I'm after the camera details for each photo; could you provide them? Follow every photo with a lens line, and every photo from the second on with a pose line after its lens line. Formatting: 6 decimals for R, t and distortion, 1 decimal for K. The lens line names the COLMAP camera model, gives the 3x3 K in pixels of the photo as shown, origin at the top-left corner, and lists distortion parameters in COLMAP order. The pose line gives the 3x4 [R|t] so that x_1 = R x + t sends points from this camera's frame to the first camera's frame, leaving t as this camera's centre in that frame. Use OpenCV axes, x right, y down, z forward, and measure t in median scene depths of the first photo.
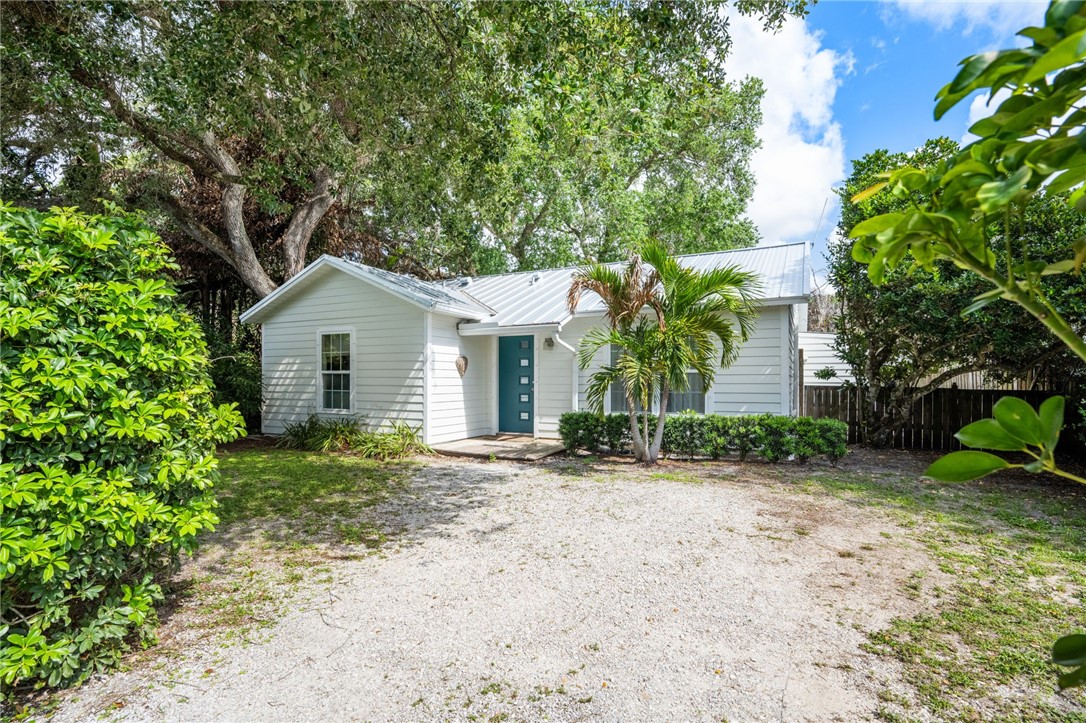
lens RADIAL K [[518.4, 0, 532.6], [0, 518.4, 382.2], [0, 0, 1]] dist [-0.000170, 0.001541]
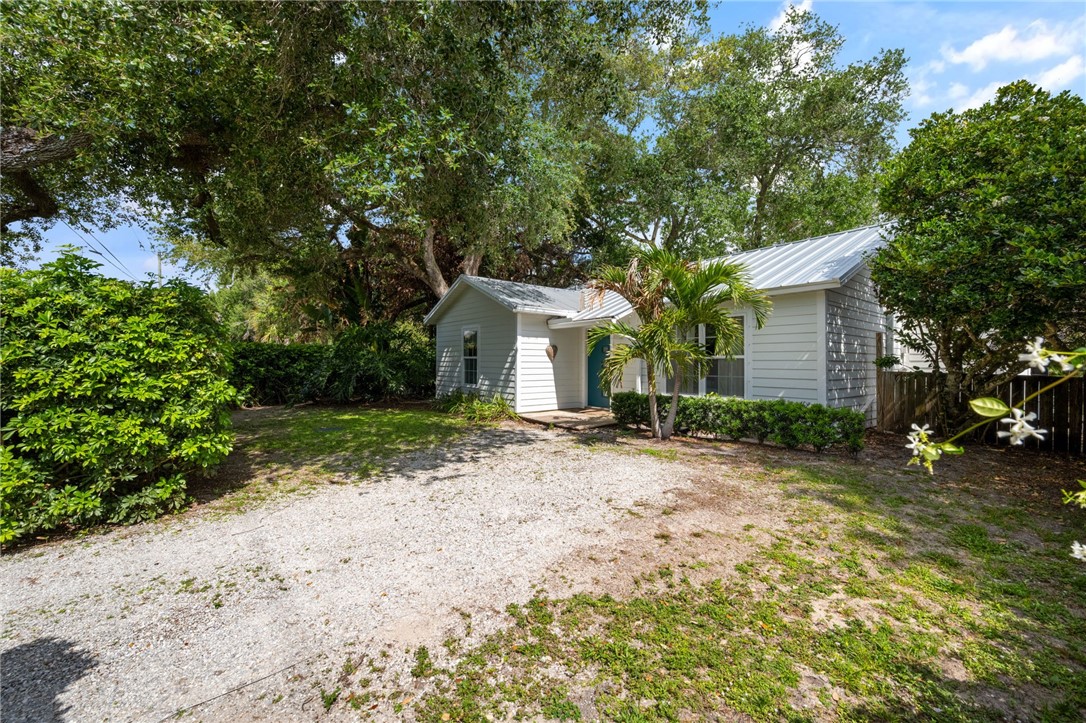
lens RADIAL K [[419.6, 0, 540.1], [0, 419.6, 360.2], [0, 0, 1]] dist [0.001326, -0.000202]
pose [[0.912382, 0.001655, -0.409336, 0.342435], [-0.004773, 0.999967, -0.006596, -0.008393], [0.409311, 0.007972, 0.912360, 0.056419]]
